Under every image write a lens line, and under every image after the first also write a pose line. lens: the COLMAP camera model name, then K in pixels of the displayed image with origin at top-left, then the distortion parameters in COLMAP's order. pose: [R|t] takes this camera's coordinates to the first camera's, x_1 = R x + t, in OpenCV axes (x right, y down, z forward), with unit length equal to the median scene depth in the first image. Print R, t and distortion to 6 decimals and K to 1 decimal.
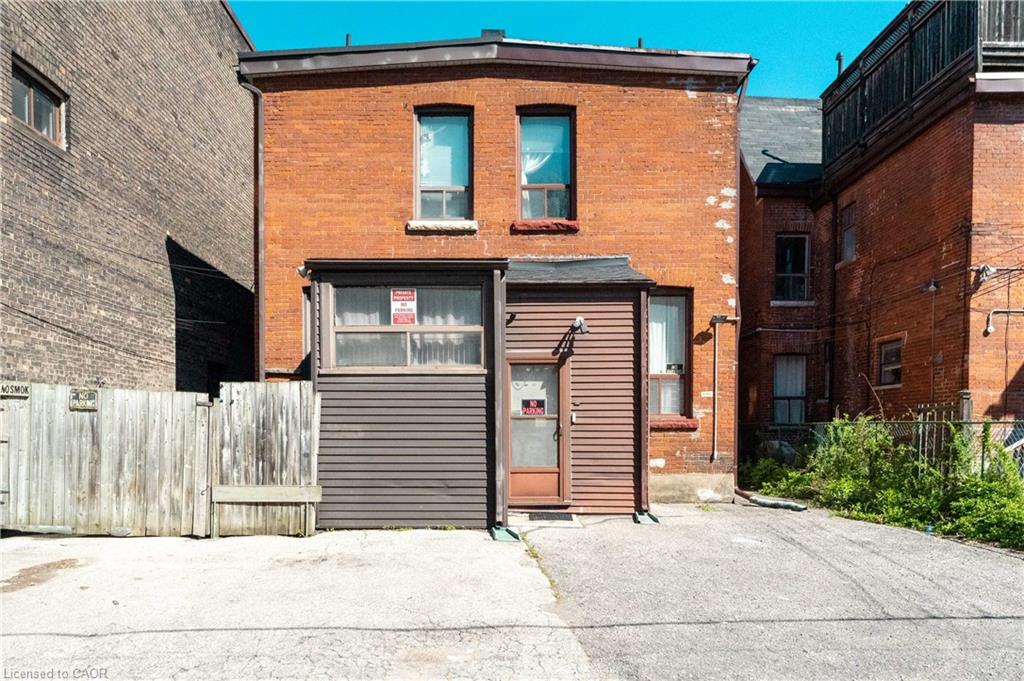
lens RADIAL K [[696.8, 0, 510.7], [0, 696.8, 429.8], [0, 0, 1]] dist [0.000021, -0.004141]
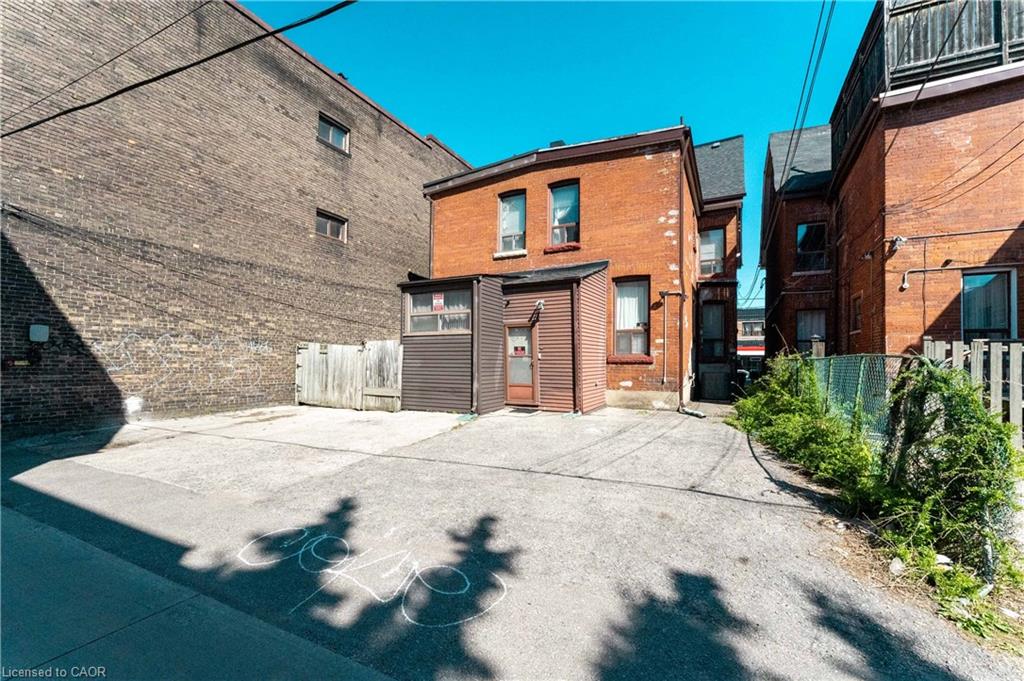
lens RADIAL K [[414.8, 0, 515.7], [0, 414.8, 344.3], [0, 0, 1]] dist [-0.005311, -0.000604]
pose [[0.896053, -0.014376, -0.443714, 0.408343], [-0.005210, 0.999066, -0.042888, -0.001619], [0.443916, 0.040742, 0.895142, 0.014448]]
